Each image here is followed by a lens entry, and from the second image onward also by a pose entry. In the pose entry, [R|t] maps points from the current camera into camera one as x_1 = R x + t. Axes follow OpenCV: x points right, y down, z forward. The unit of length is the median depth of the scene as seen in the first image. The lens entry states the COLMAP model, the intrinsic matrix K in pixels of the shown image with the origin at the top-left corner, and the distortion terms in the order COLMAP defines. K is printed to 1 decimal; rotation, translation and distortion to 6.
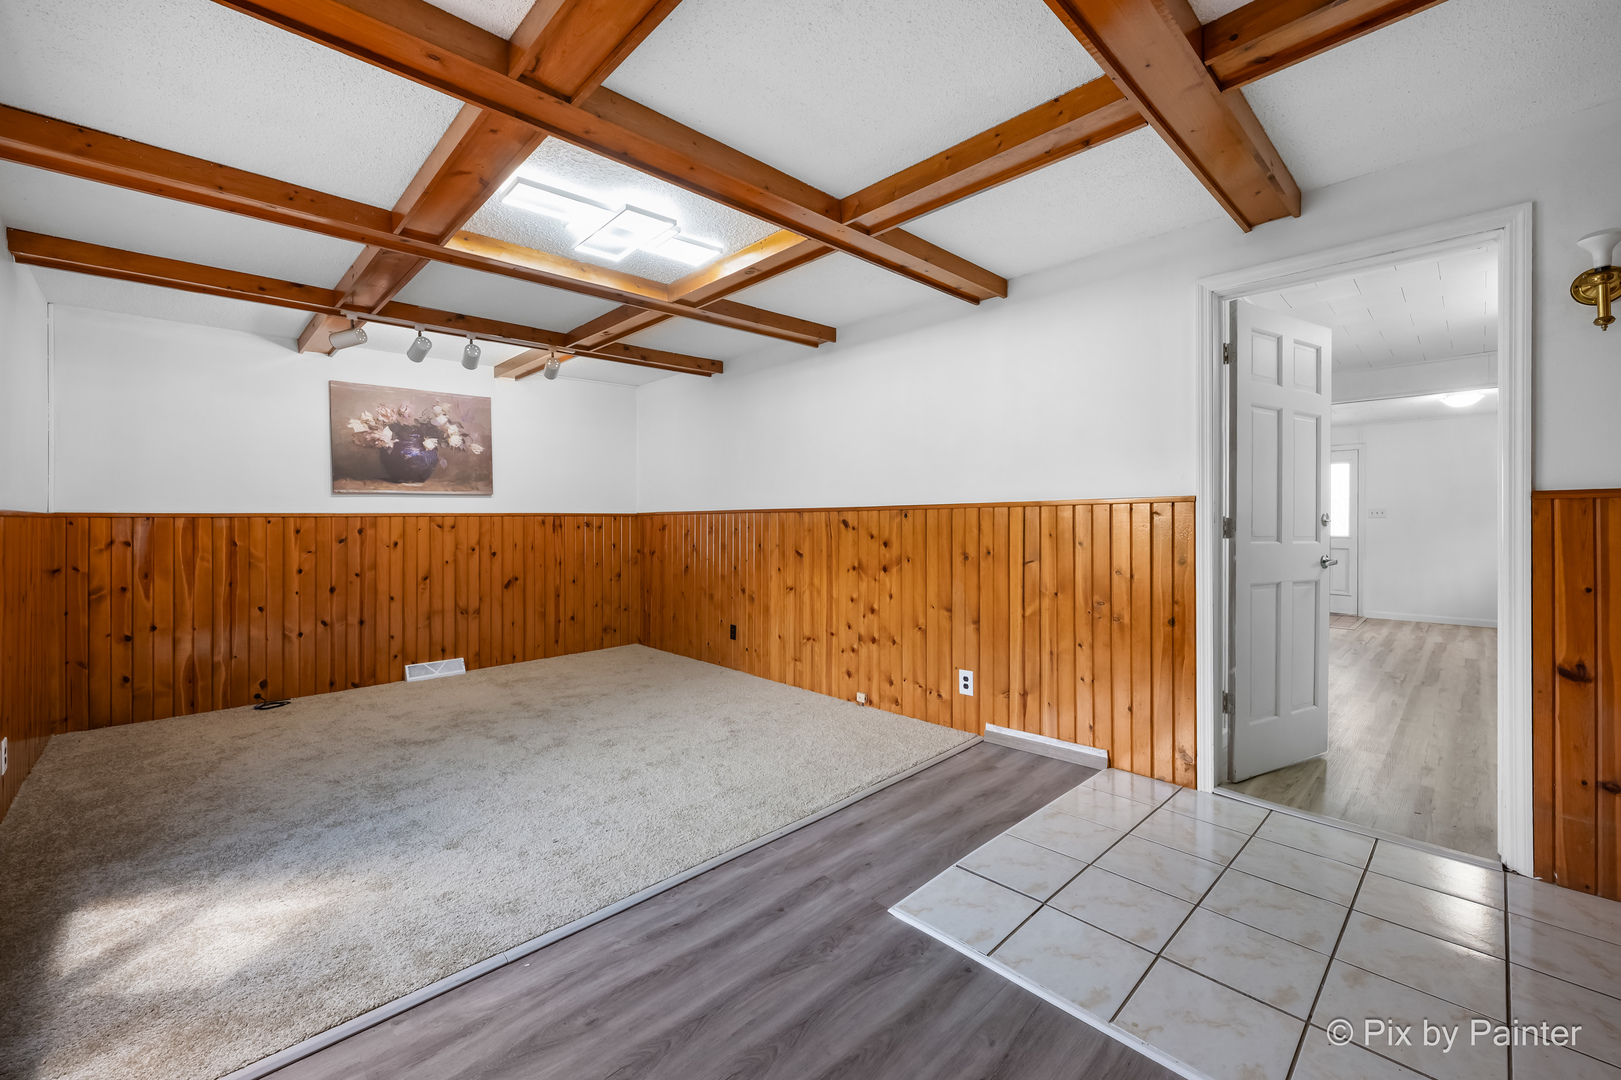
lens RADIAL K [[659.9, 0, 801.9], [0, 659.9, 521.9], [0, 0, 1]] dist [0.000145, -0.000058]
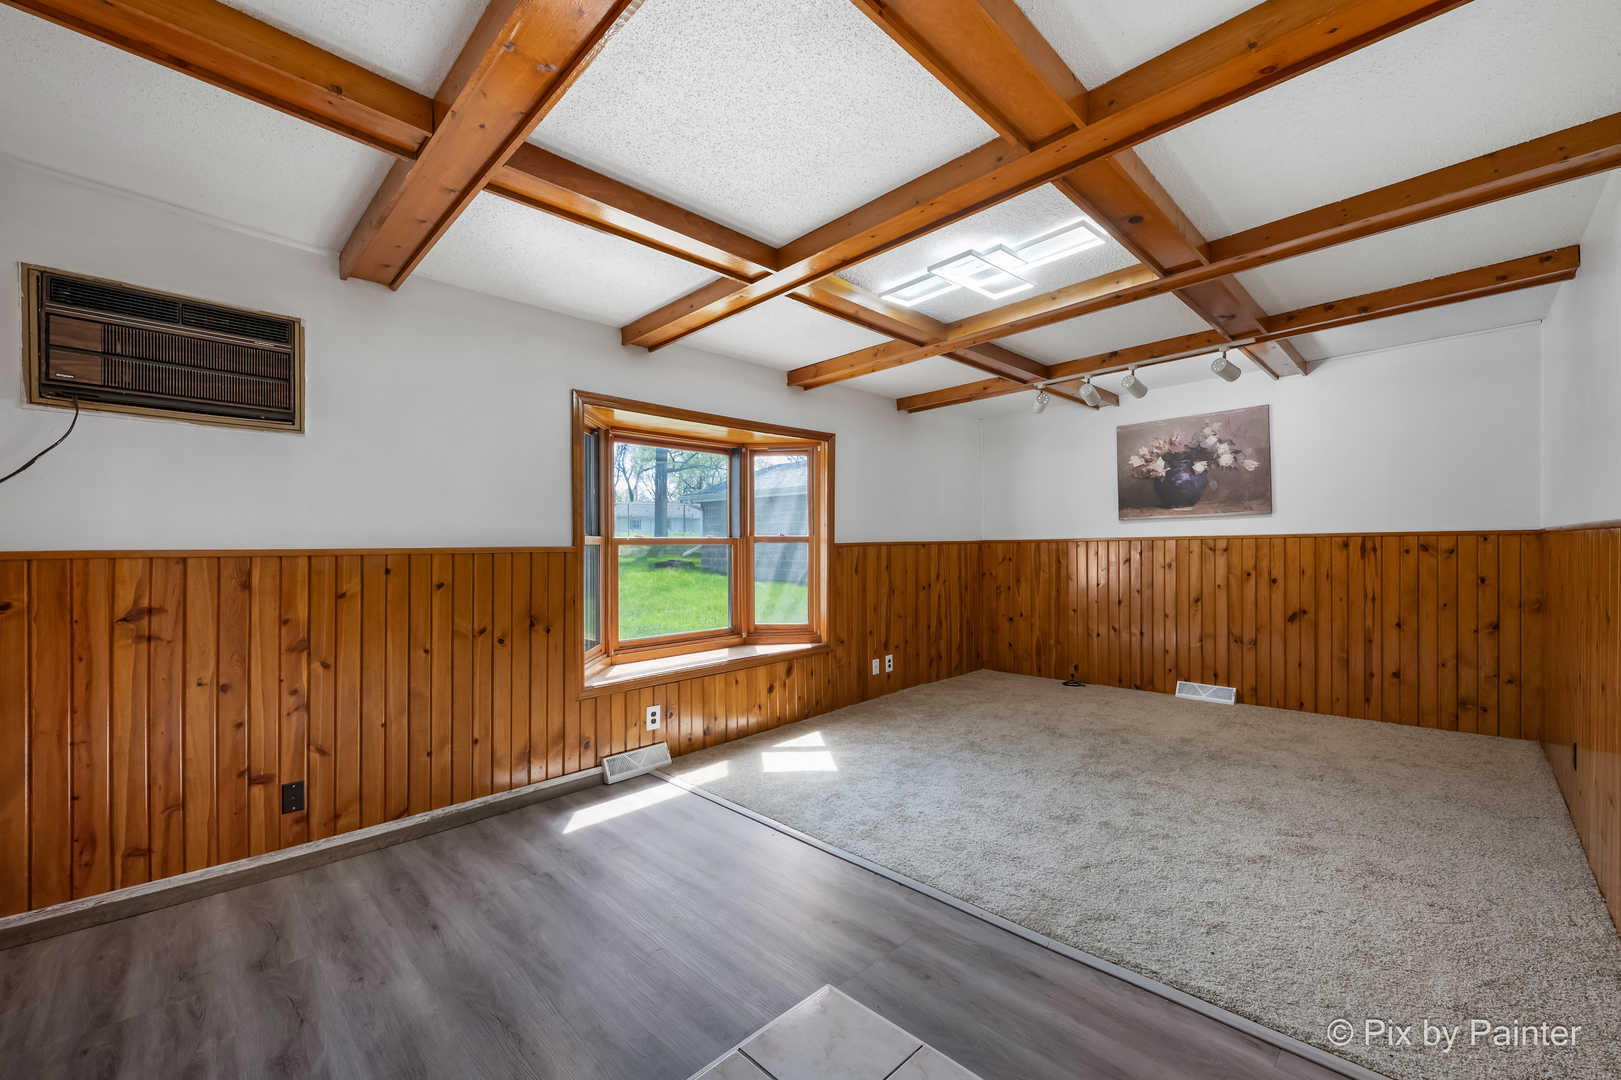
lens RADIAL K [[647.1, 0, 810.5], [0, 647.1, 540.0], [0, 0, 1]] dist [-0.000241, -0.000303]
pose [[0.025929, -0.004350, -0.999654, 0.415790], [0.008831, 0.999953, -0.004122, -0.008452], [0.999625, -0.008721, 0.025966, 0.389262]]
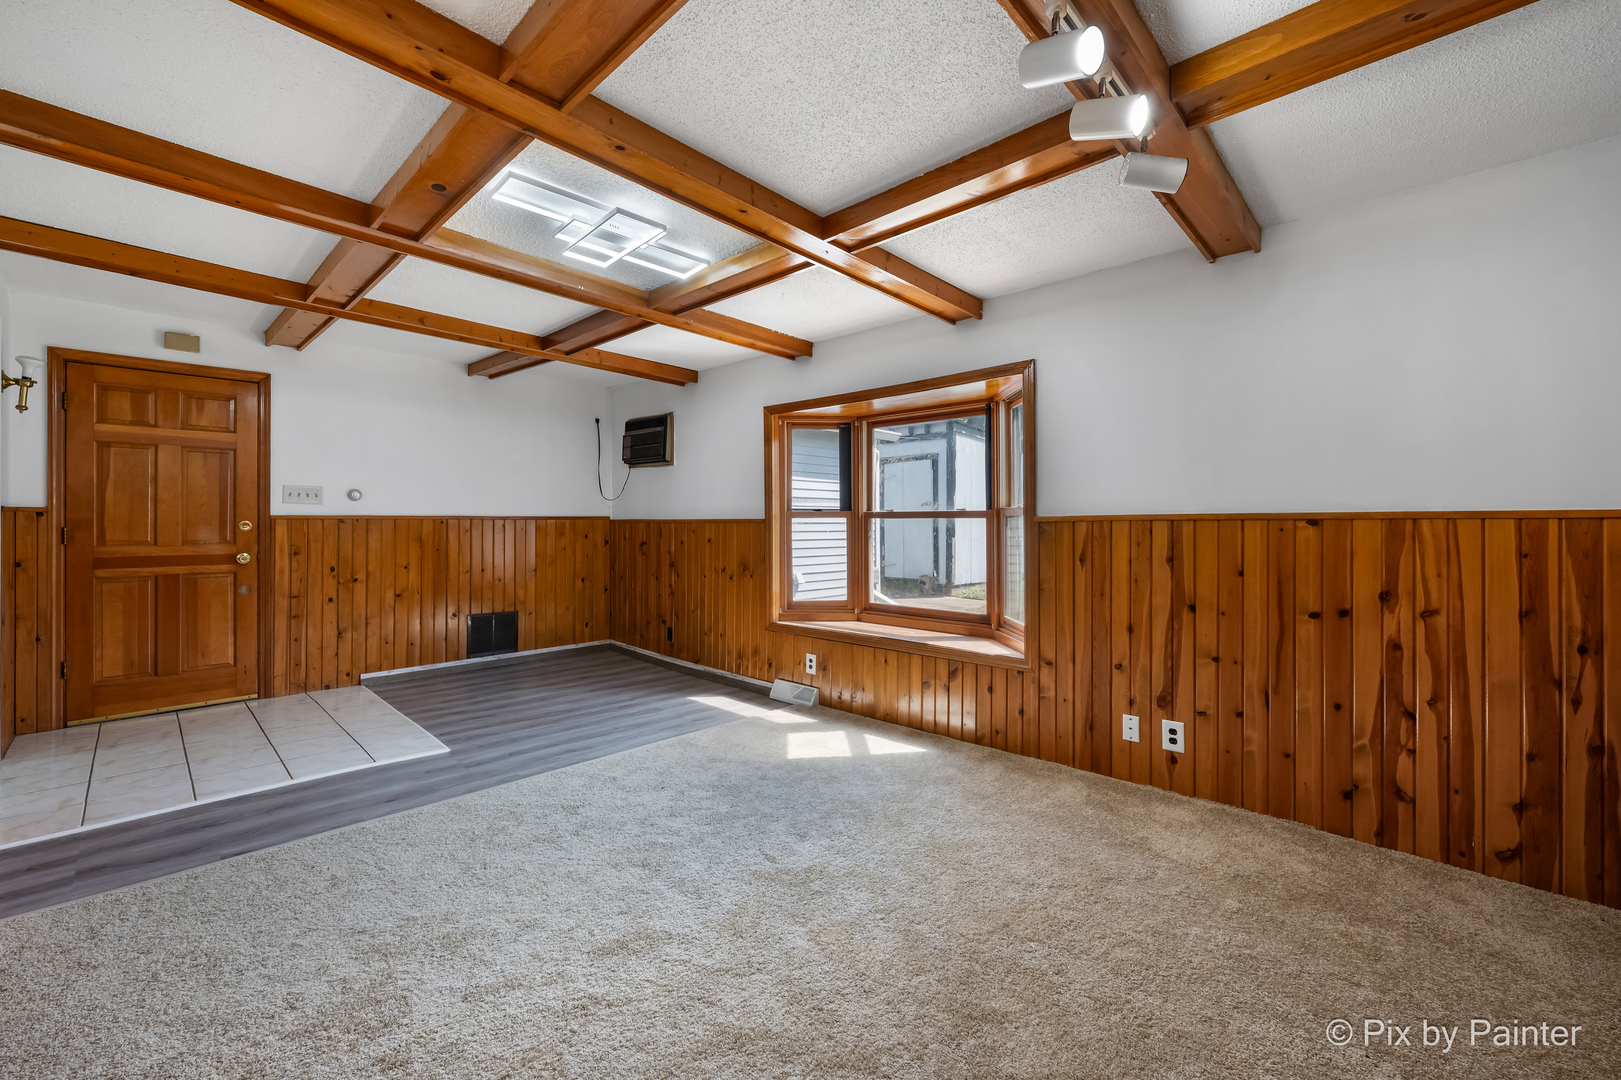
lens RADIAL K [[645.6, 0, 815.6], [0, 645.6, 515.6], [0, 0, 1]] dist [-0.000756, -0.000094]
pose [[-0.998436, 0.006616, -0.055509, -0.301575], [0.006935, 0.999961, -0.005543, -0.006851], [0.055470, -0.005919, -0.998443, 1.121030]]
